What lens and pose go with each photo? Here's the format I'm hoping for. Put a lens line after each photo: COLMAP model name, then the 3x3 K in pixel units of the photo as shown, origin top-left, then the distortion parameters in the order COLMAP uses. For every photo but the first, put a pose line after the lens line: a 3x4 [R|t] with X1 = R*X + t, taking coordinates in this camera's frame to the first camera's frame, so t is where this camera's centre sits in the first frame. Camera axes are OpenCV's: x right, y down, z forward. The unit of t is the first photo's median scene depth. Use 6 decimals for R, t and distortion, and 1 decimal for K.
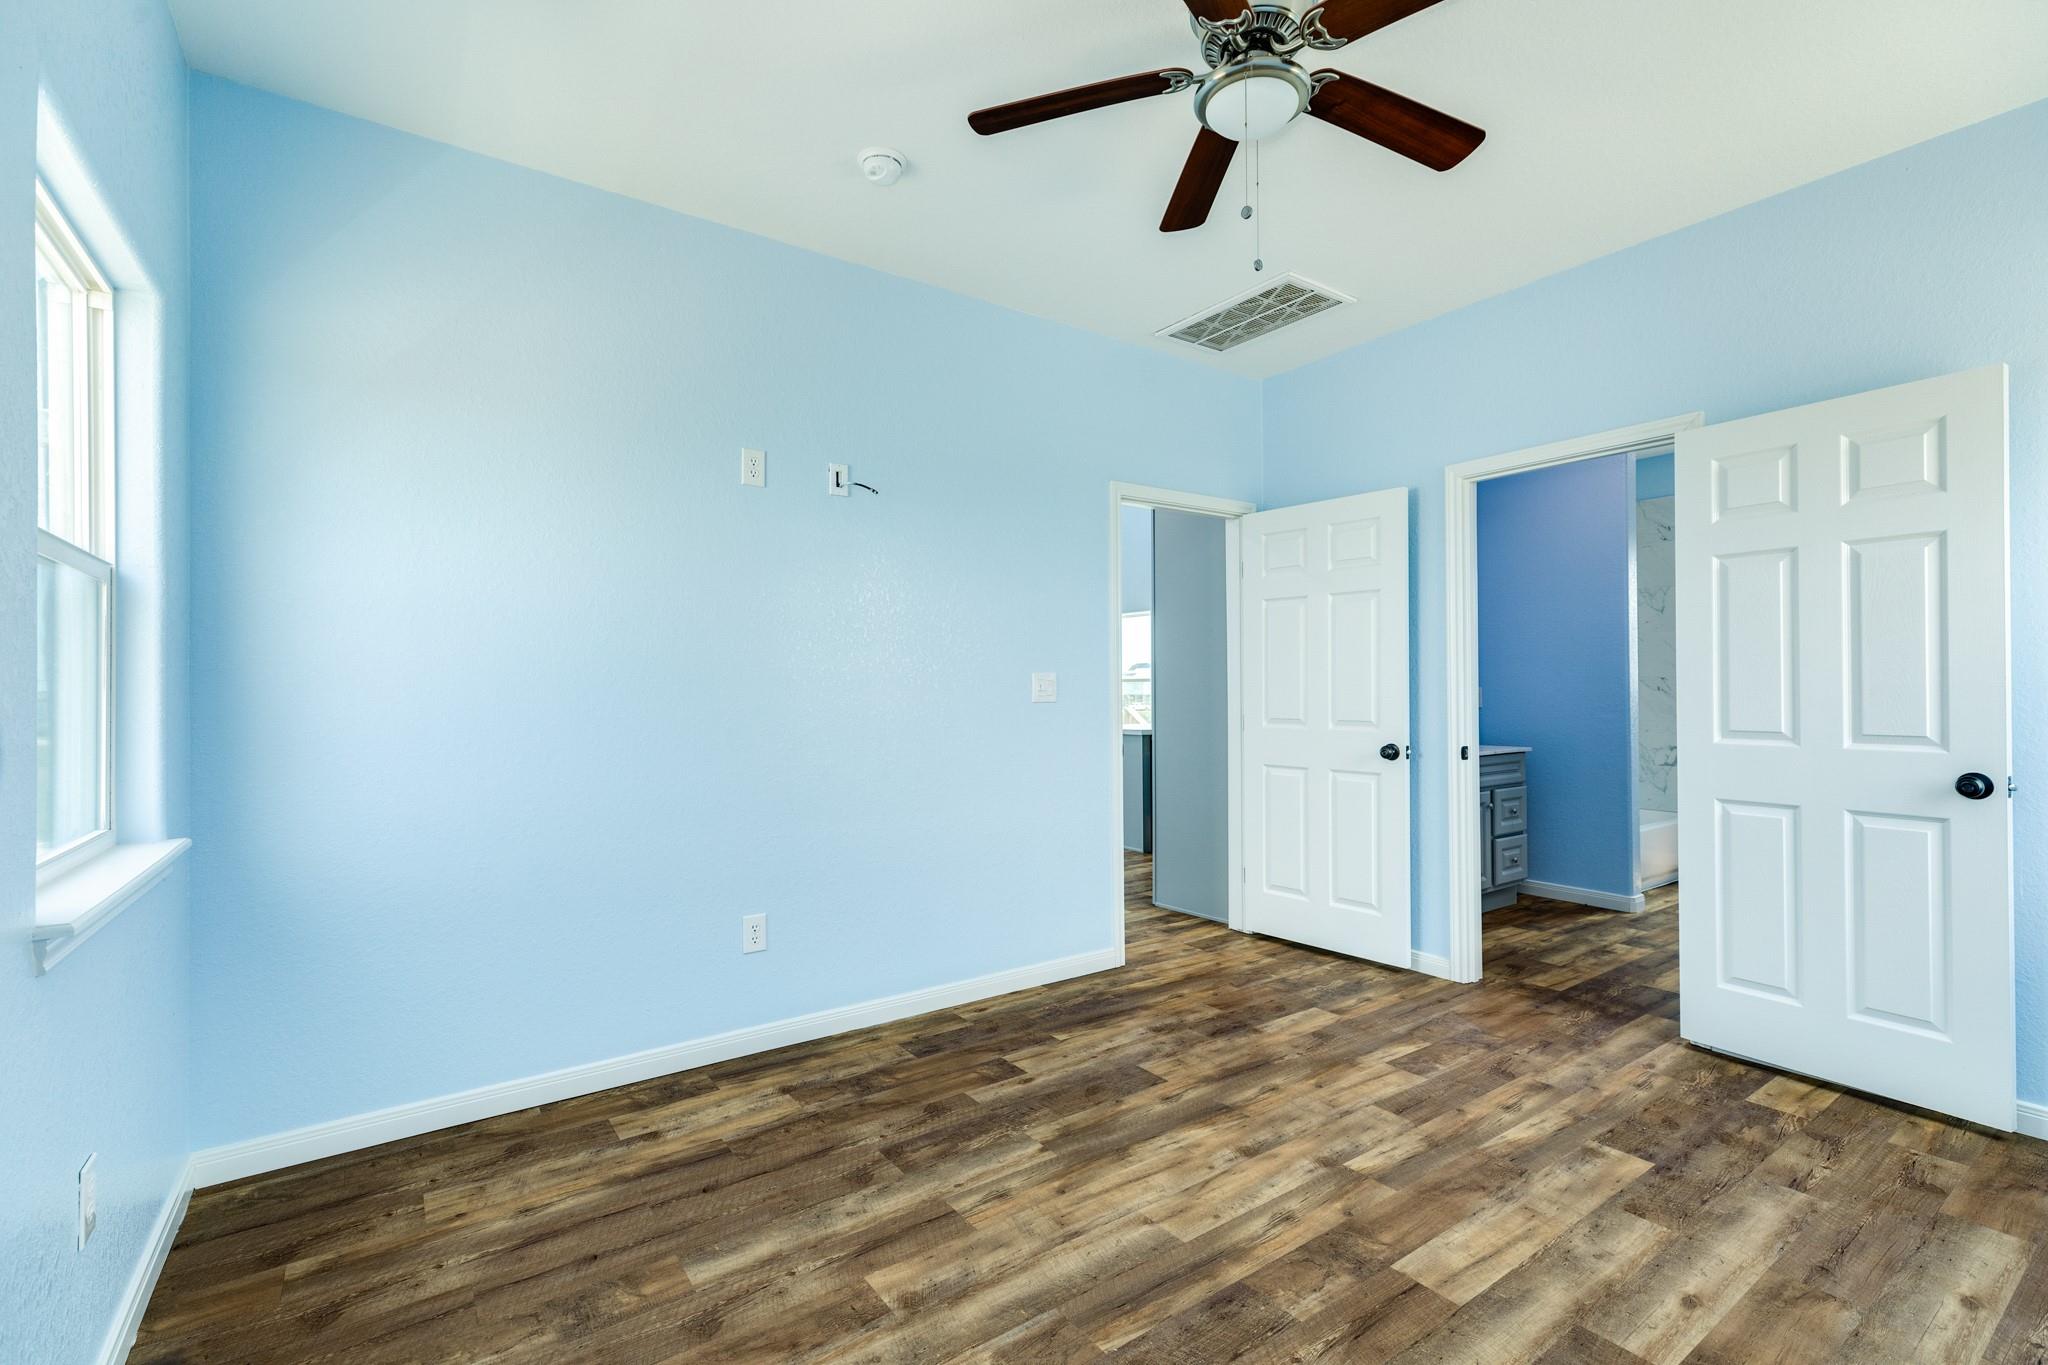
lens RADIAL K [[907.8, 0, 1021.1], [0, 907.8, 686.1], [0, 0, 1]] dist [0.002924, -0.000403]
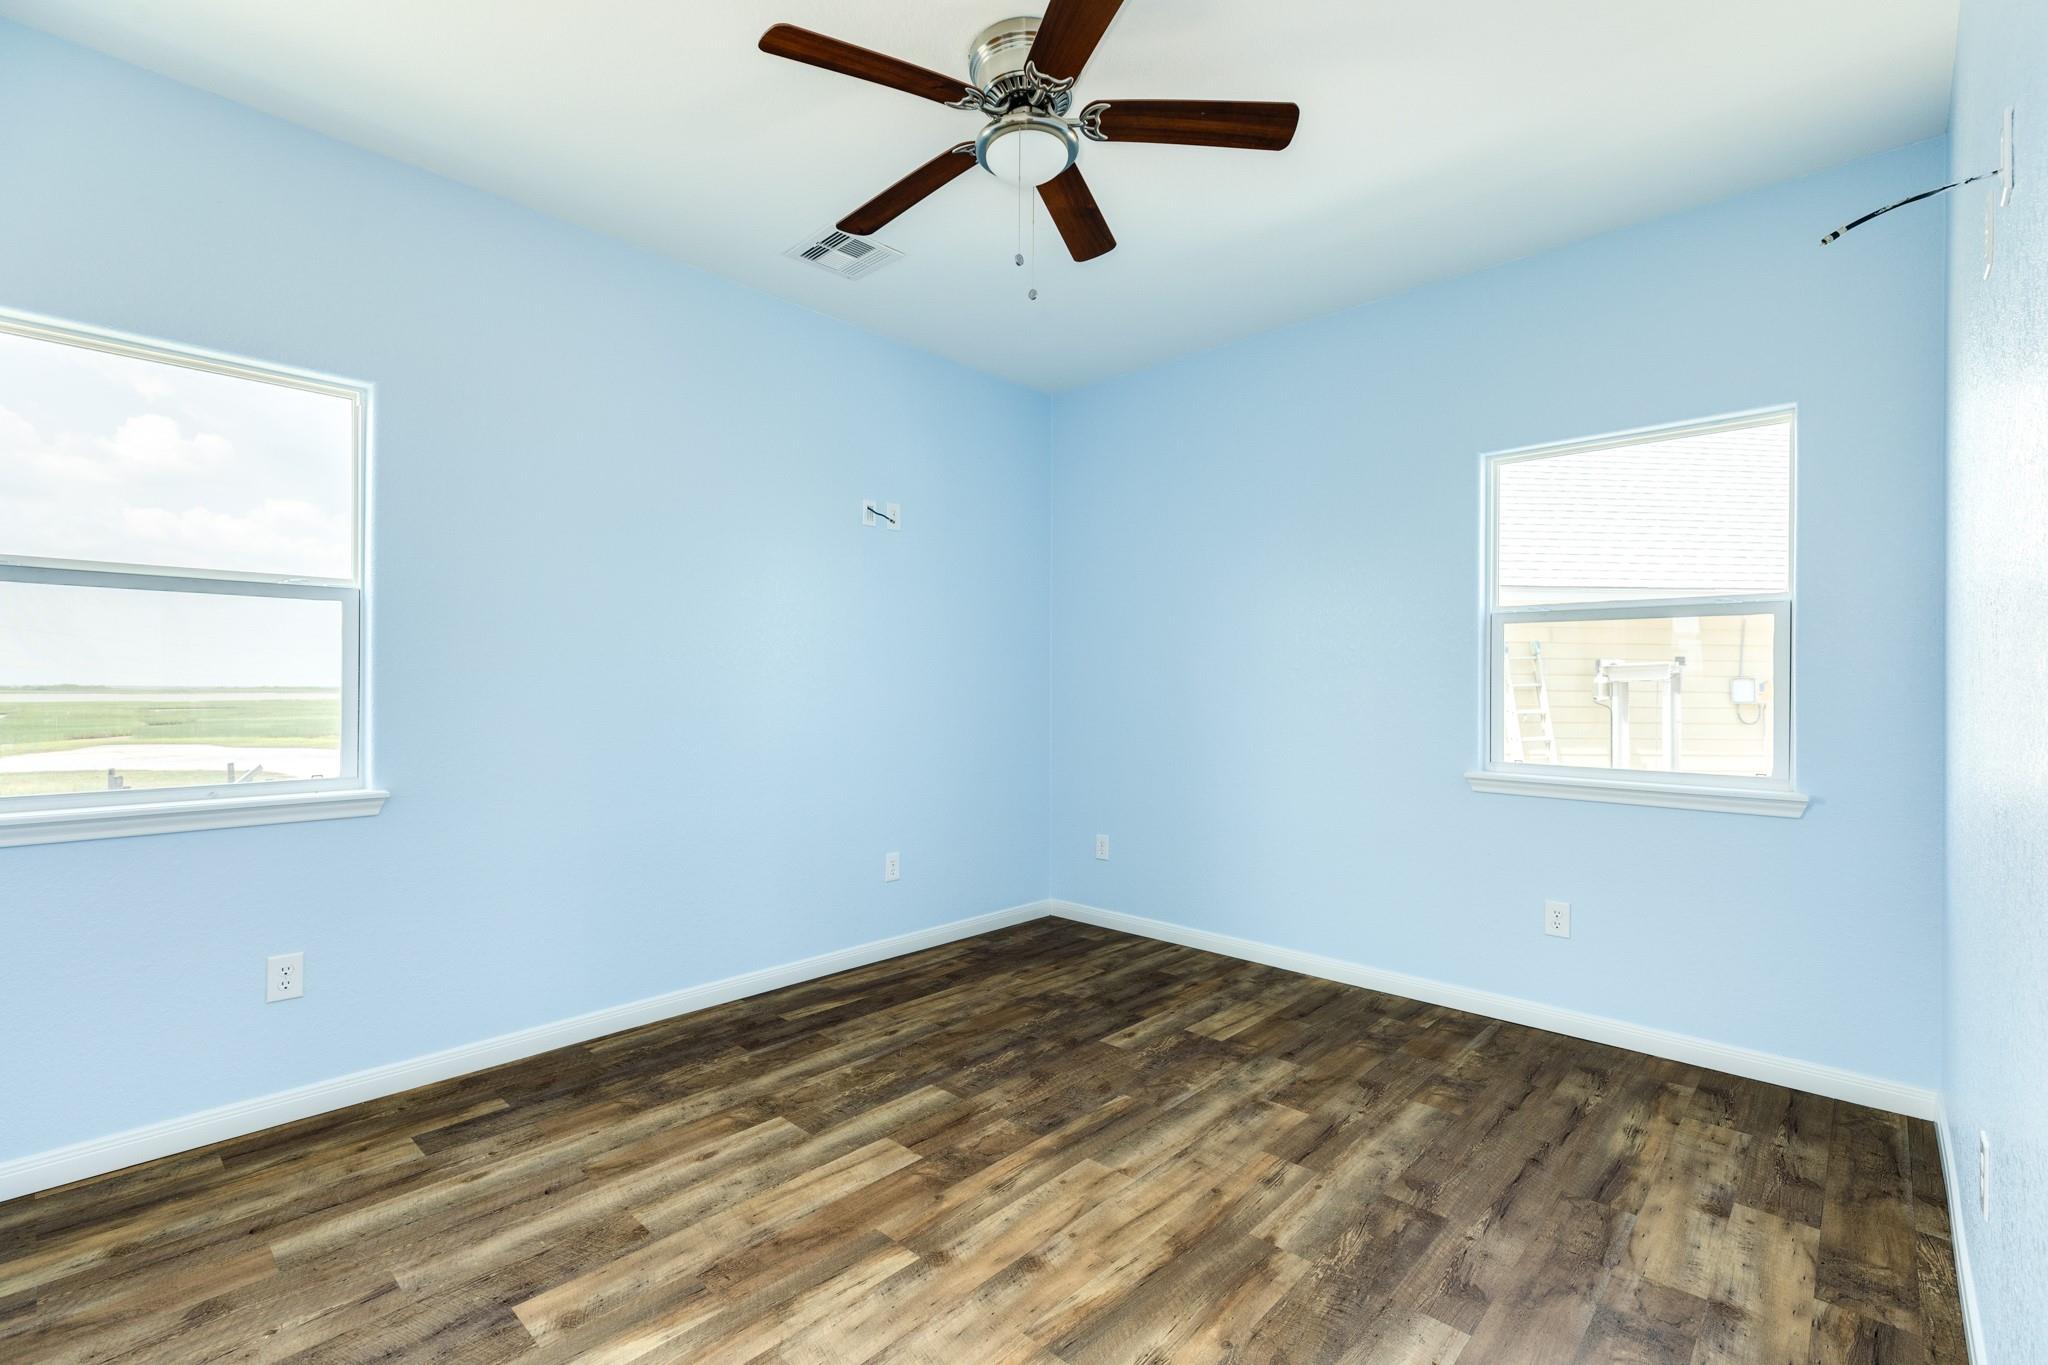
lens RADIAL K [[907.8, 0, 1022.4], [0, 907.8, 685.2], [0, 0, 1]] dist [0.002924, -0.000403]
pose [[-0.979317, 0.002031, -0.202323, 0.464566], [0.003203, 0.999980, -0.005465, 0.007228], [0.202308, -0.006000, -0.979304, 1.987662]]
